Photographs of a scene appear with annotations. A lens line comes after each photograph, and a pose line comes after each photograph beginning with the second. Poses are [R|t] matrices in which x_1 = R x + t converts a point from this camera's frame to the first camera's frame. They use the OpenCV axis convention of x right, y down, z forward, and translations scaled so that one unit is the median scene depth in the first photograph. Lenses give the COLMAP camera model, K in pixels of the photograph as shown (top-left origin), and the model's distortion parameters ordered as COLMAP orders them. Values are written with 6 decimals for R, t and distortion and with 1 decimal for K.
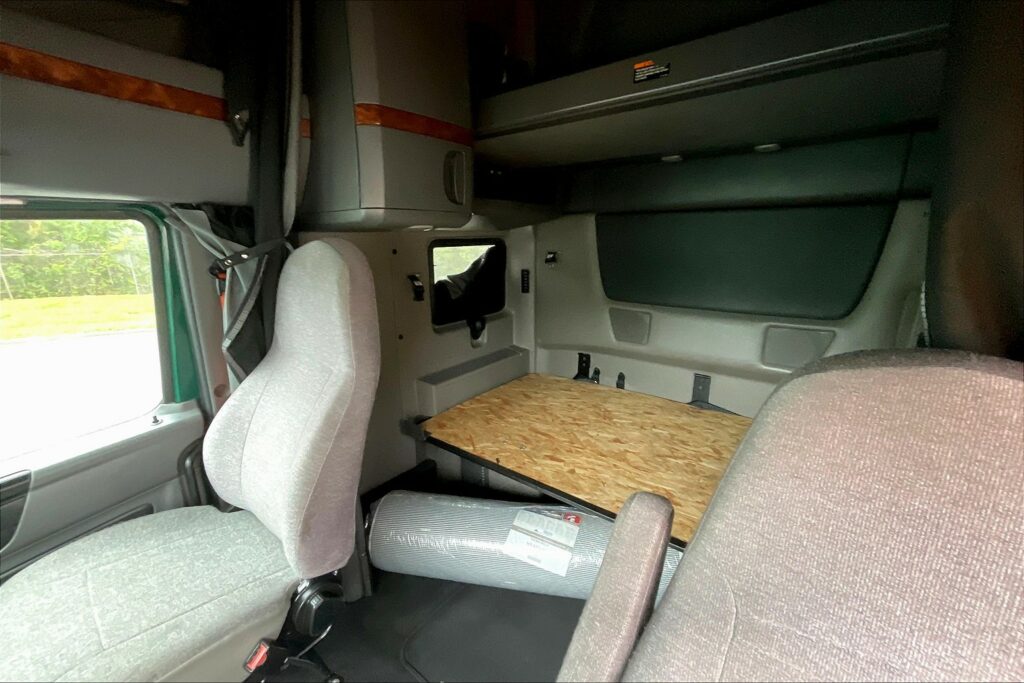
lens RADIAL K [[414.6, 0, 514.3], [0, 414.6, 341.1], [0, 0, 1]] dist [-0.013374, 0.007932]
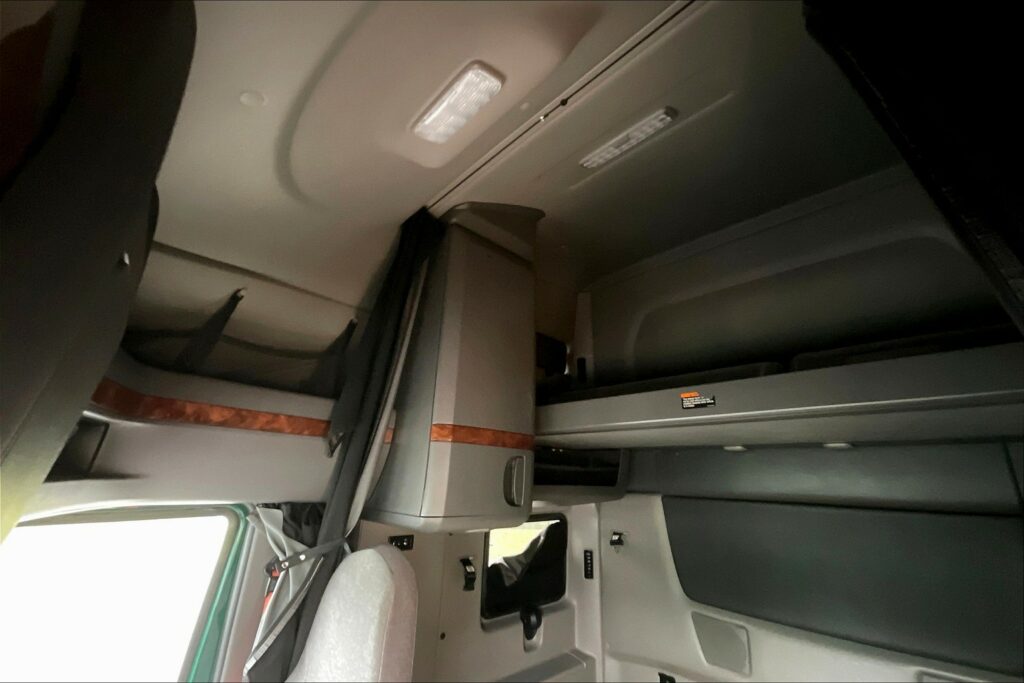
lens RADIAL K [[414.6, 0, 514.3], [0, 414.6, 341.1], [0, 0, 1]] dist [-0.013374, 0.007932]
pose [[0.988135, -0.006450, -0.153455, 0.015905], [-0.077250, 0.842672, -0.532856, -0.127247], [0.132749, 0.538388, 0.832176, -0.048416]]
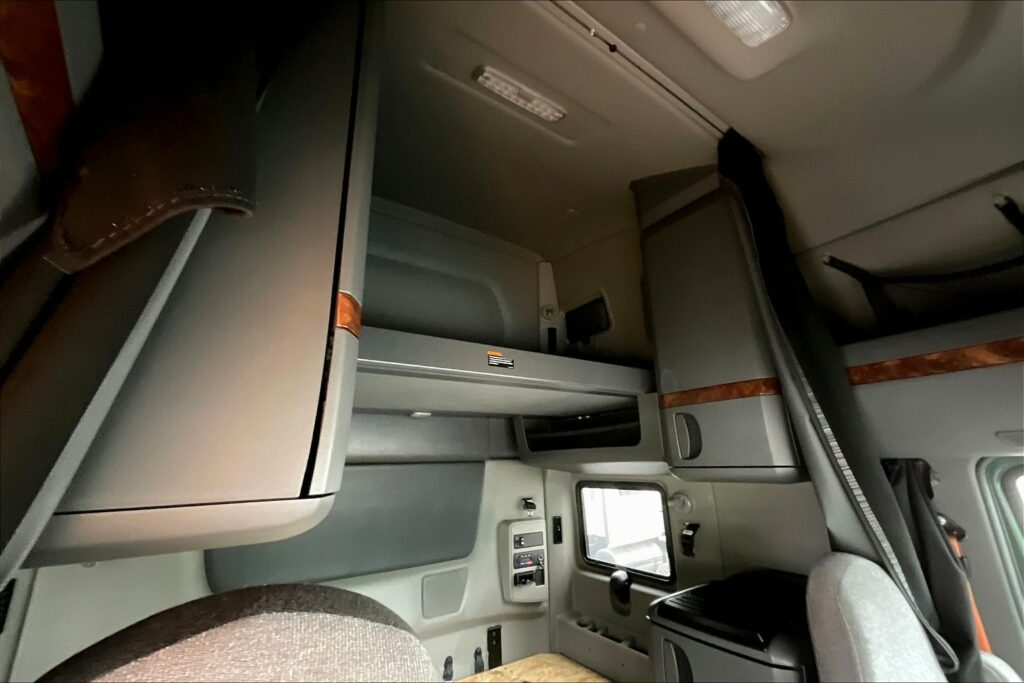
lens RADIAL K [[414.6, 0, 514.3], [0, 414.6, 341.1], [0, 0, 1]] dist [-0.013374, 0.007932]
pose [[0.305984, 0.272442, 0.912222, -0.586033], [0.250215, 0.901481, -0.353163, -0.209337], [-0.918567, 0.336314, 0.207669, 0.534474]]
